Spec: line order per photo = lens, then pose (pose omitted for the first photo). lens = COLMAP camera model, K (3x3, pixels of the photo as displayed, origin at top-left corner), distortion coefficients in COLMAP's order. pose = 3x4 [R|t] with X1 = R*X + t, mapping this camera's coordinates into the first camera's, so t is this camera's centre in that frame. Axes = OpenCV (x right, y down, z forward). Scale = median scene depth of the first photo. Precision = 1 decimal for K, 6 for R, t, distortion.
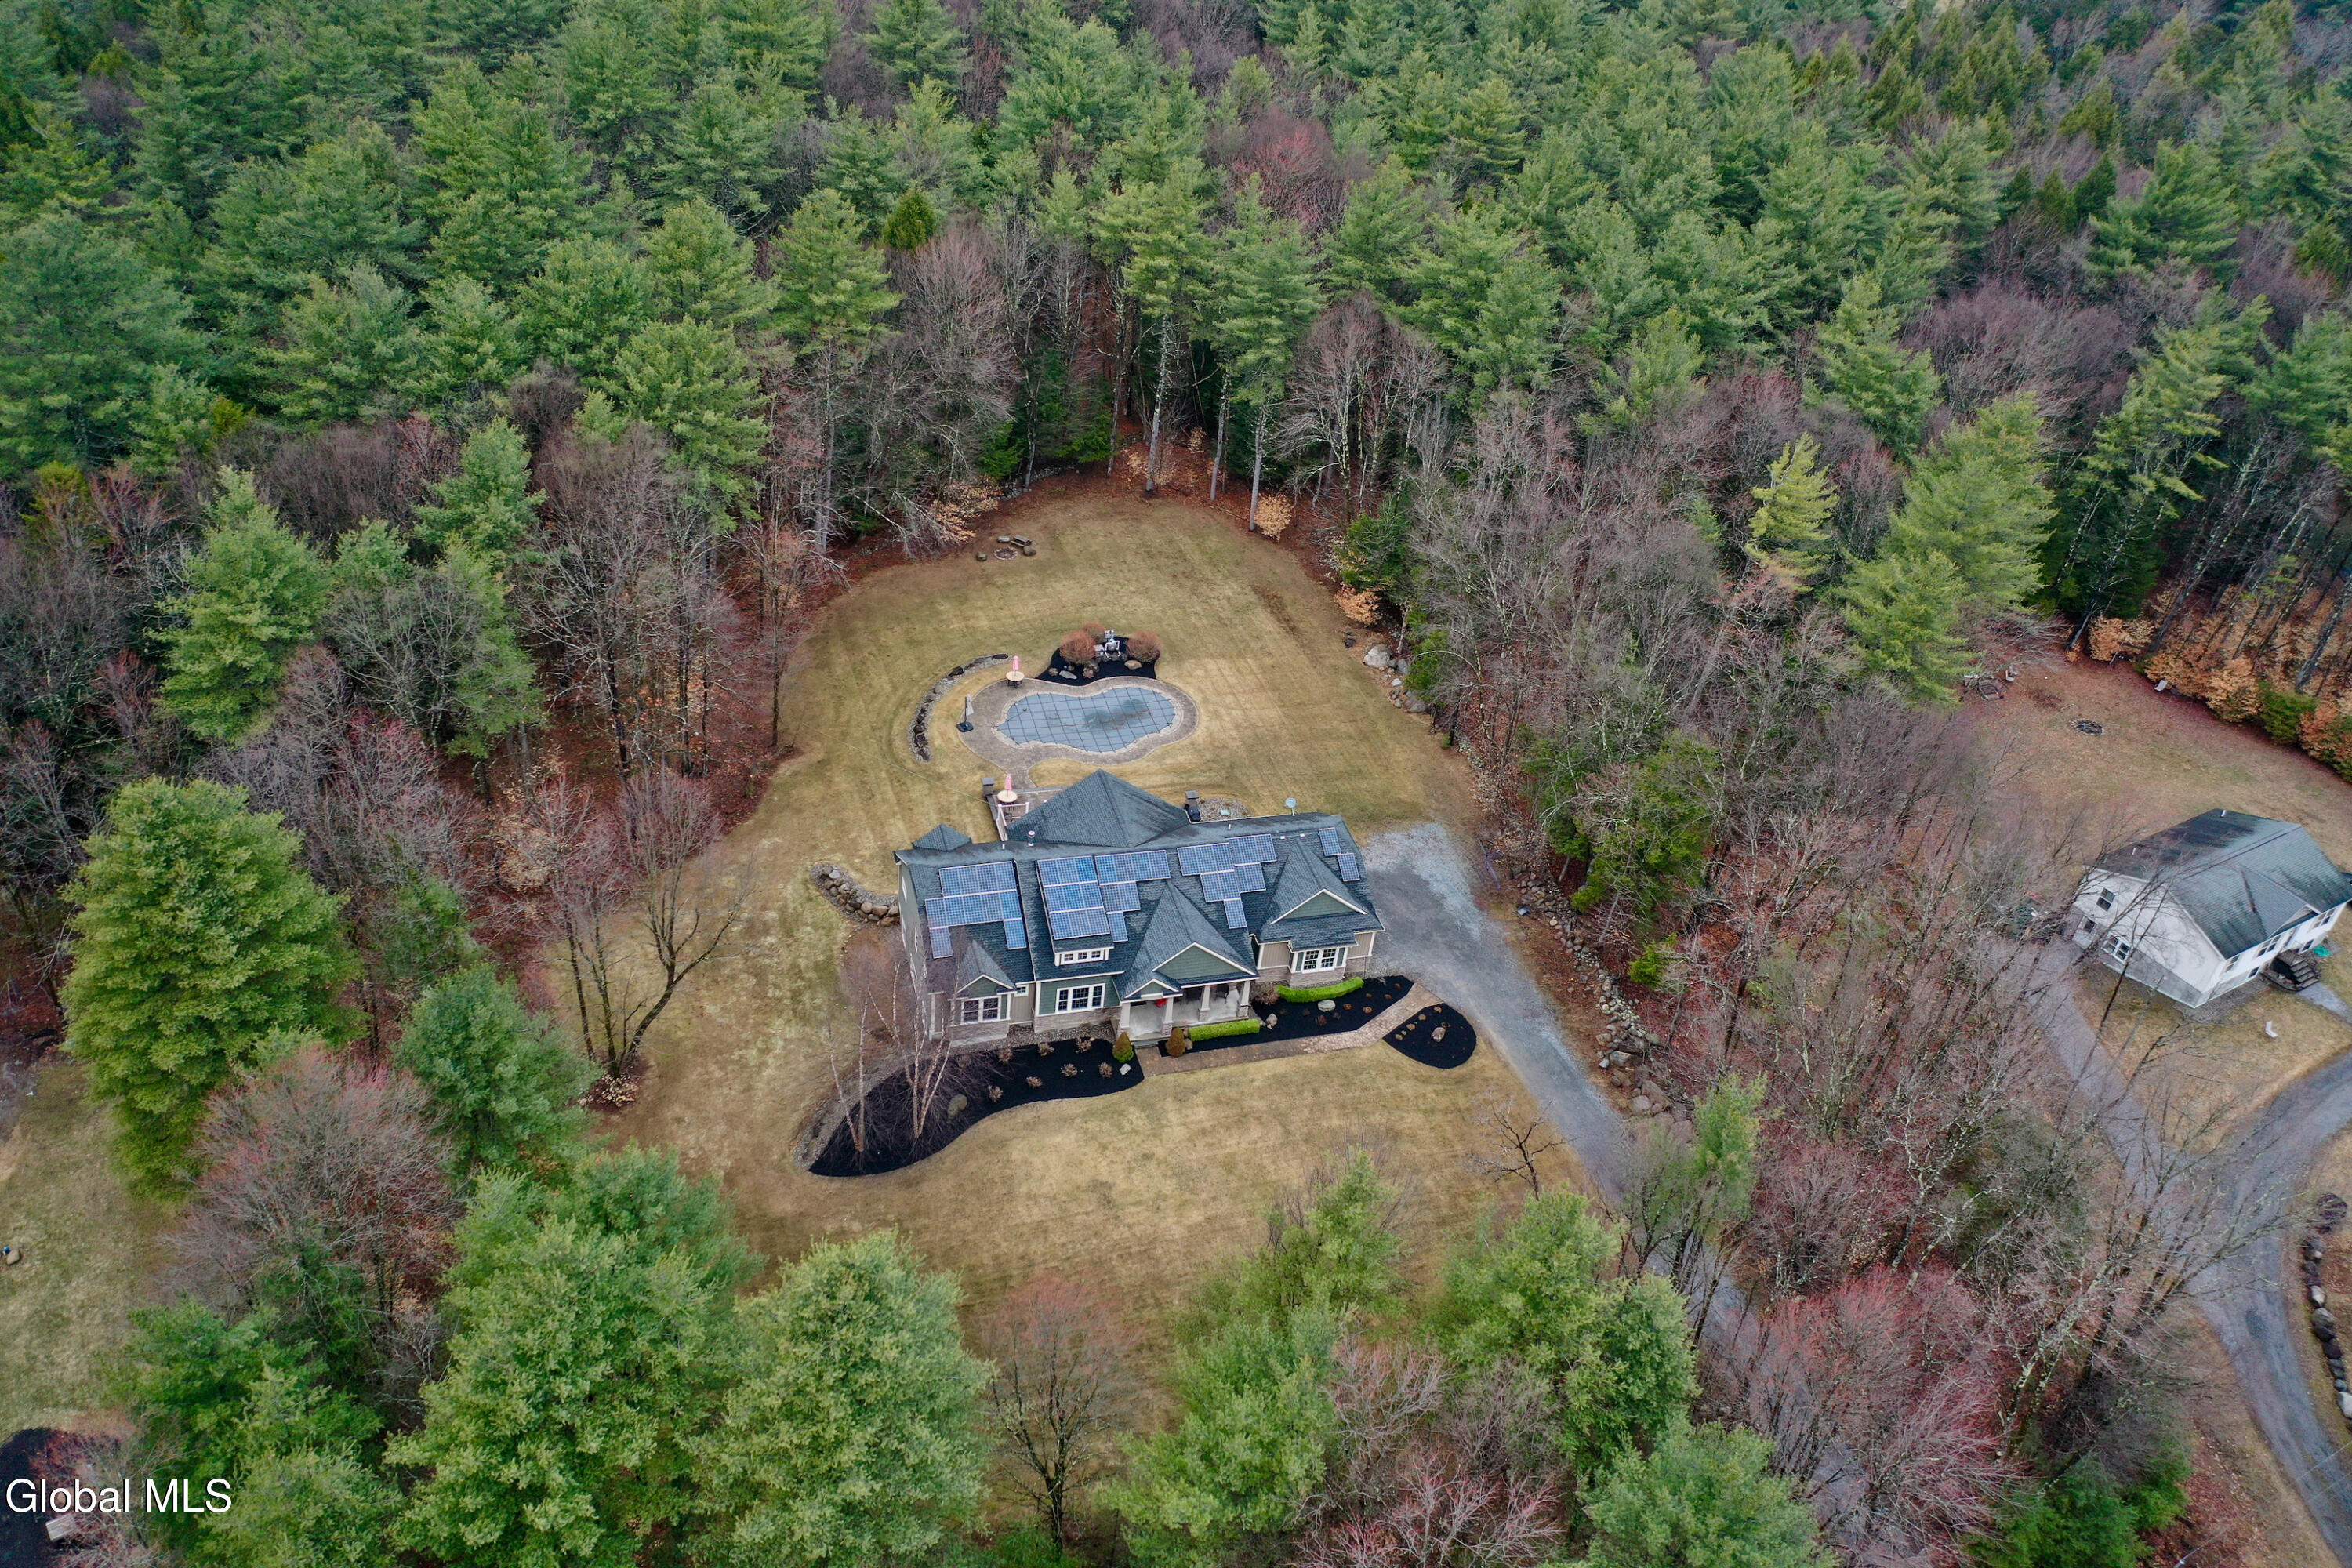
lens RADIAL K [[1859.7, 0, 1174.9], [0, 1859.7, 783.1], [0, 0, 1]] dist [0.008350, 0.000868]
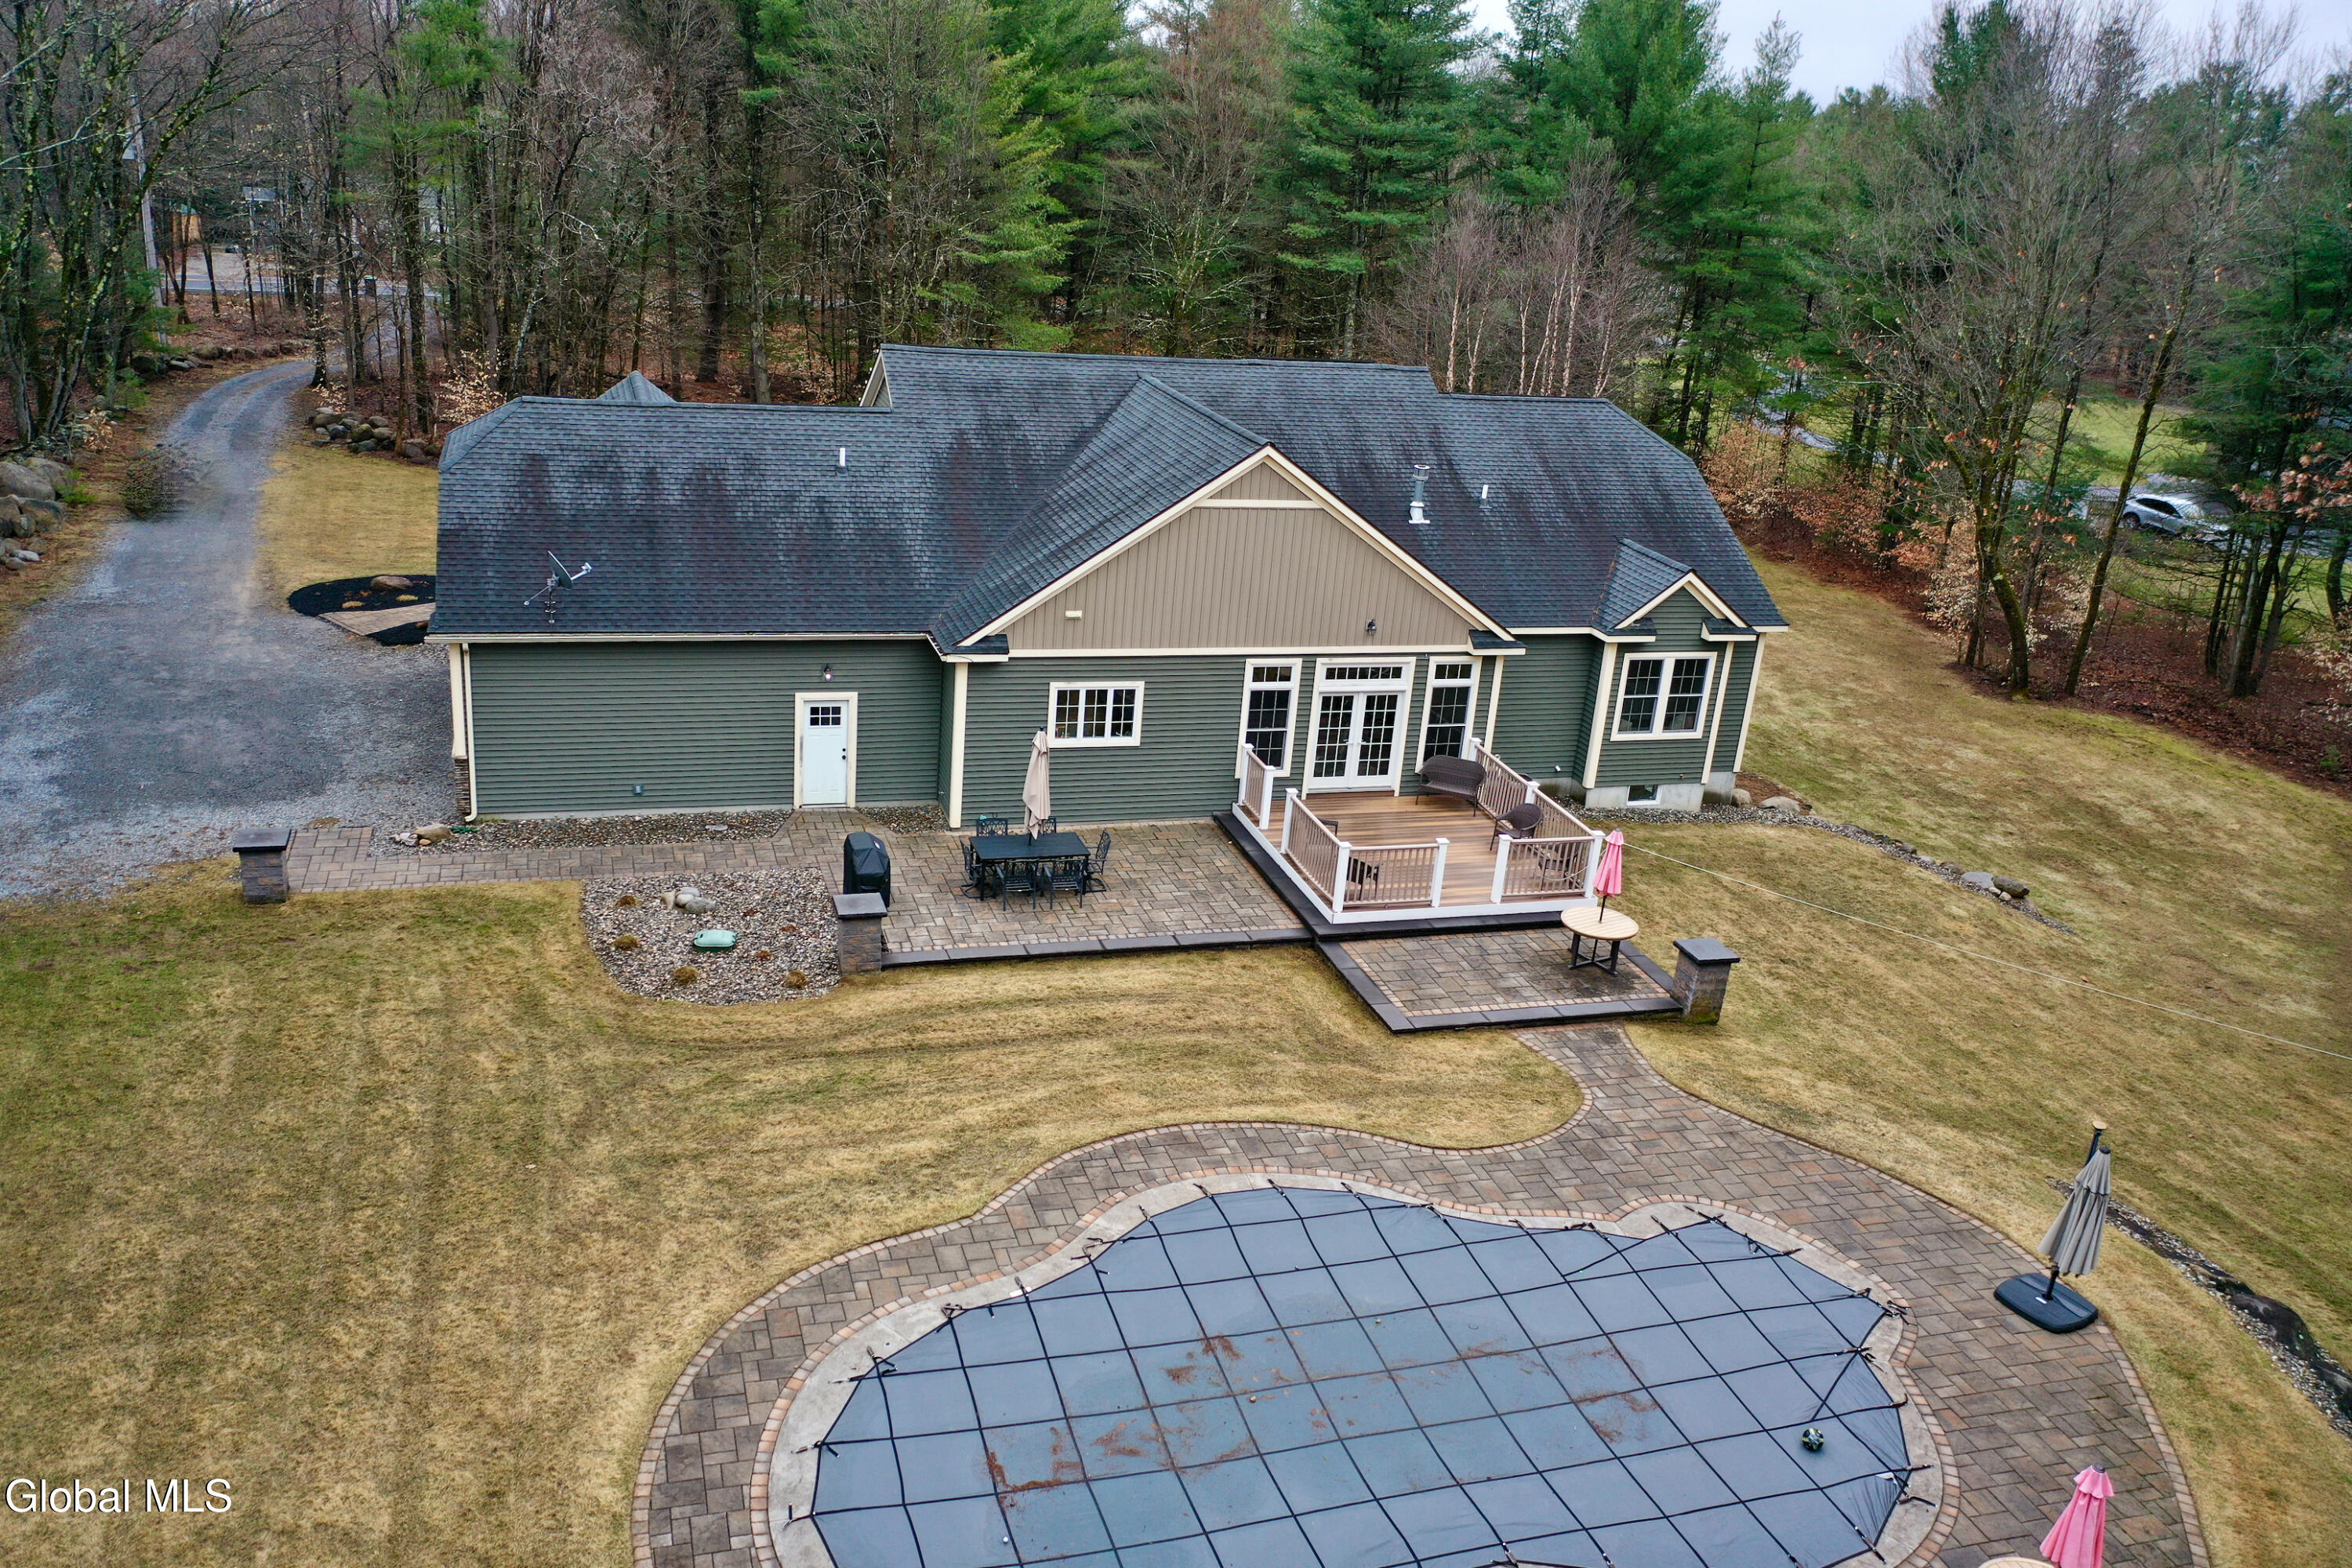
lens RADIAL K [[1859.7, 0, 1174.9], [0, 1859.7, 783.1], [0, 0, 1]] dist [0.008350, 0.000868]
pose [[-0.984249, -0.152931, -0.088694, -0.007071], [-0.159350, 0.550156, 0.819717, -0.206674], [-0.076564, 0.820939, -0.565860, 1.149364]]
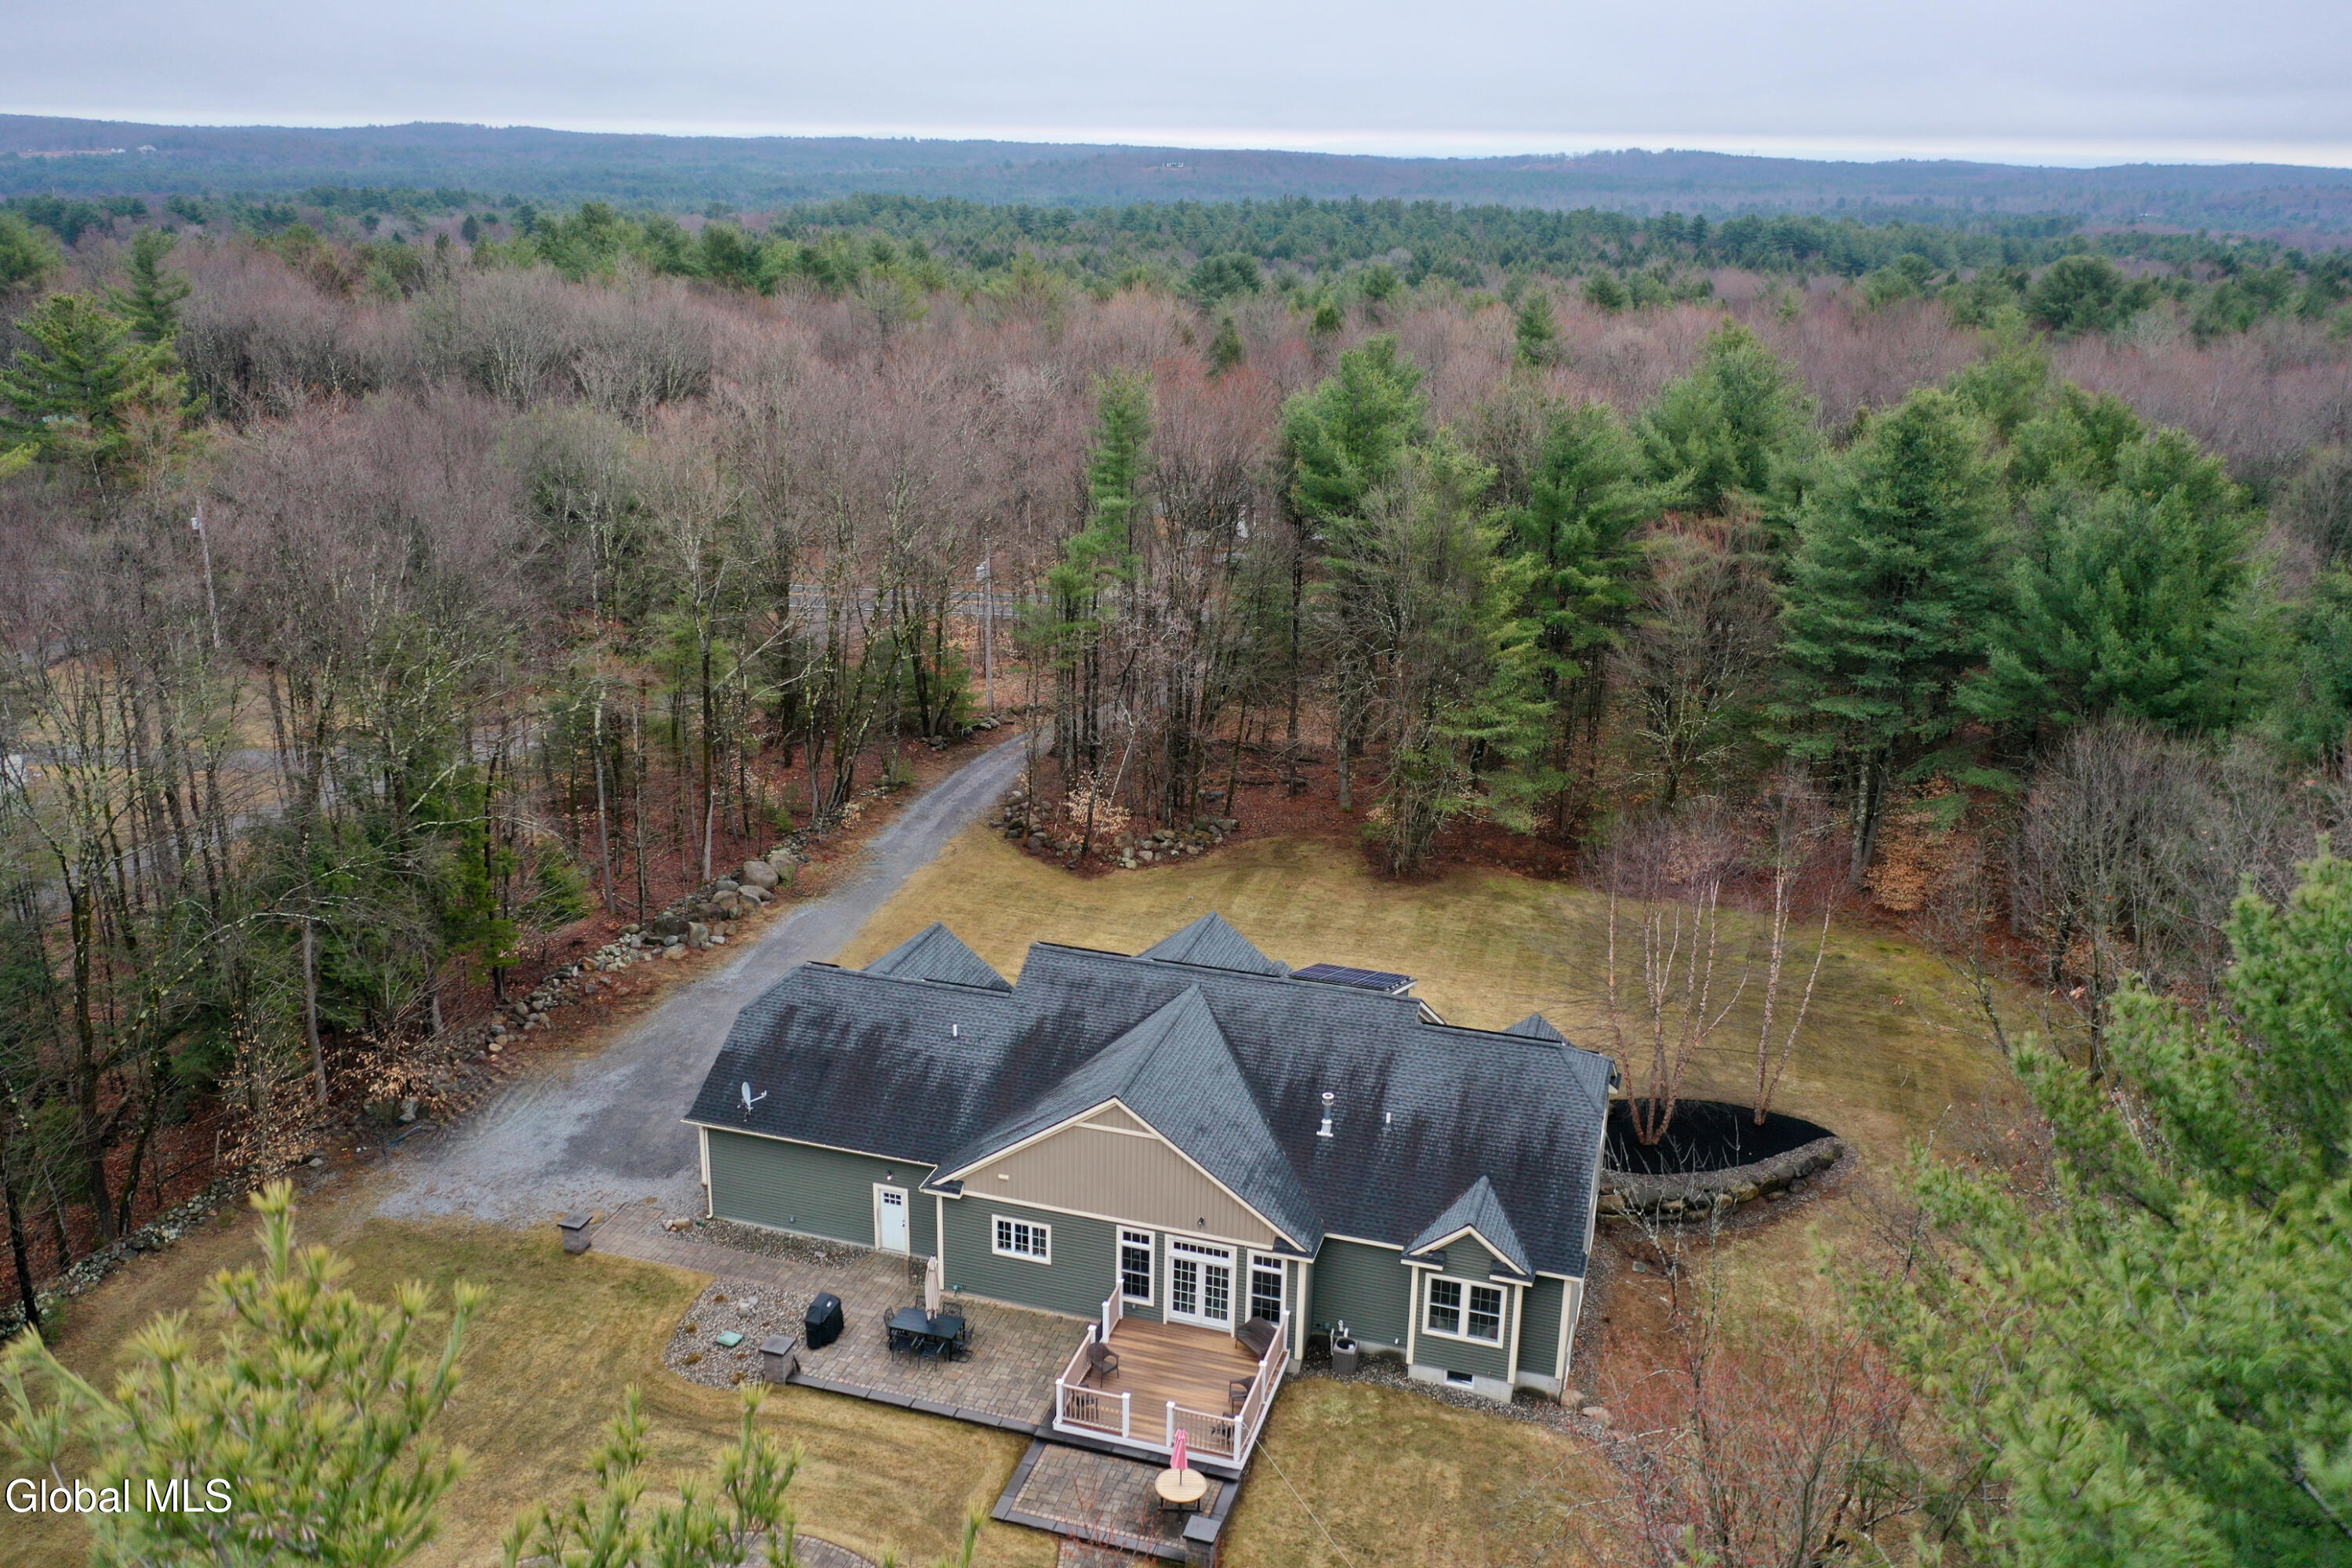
lens RADIAL K [[1929.2, 0, 1151.0], [0, 1929.2, 790.5], [0, 0, 1]] dist [0.013088, 0.005933]
pose [[-0.832096, -0.275560, 0.481334, -0.238387], [0.241414, 0.601373, 0.761623, -0.384298], [-0.499334, 0.749944, -0.433876, 1.082769]]
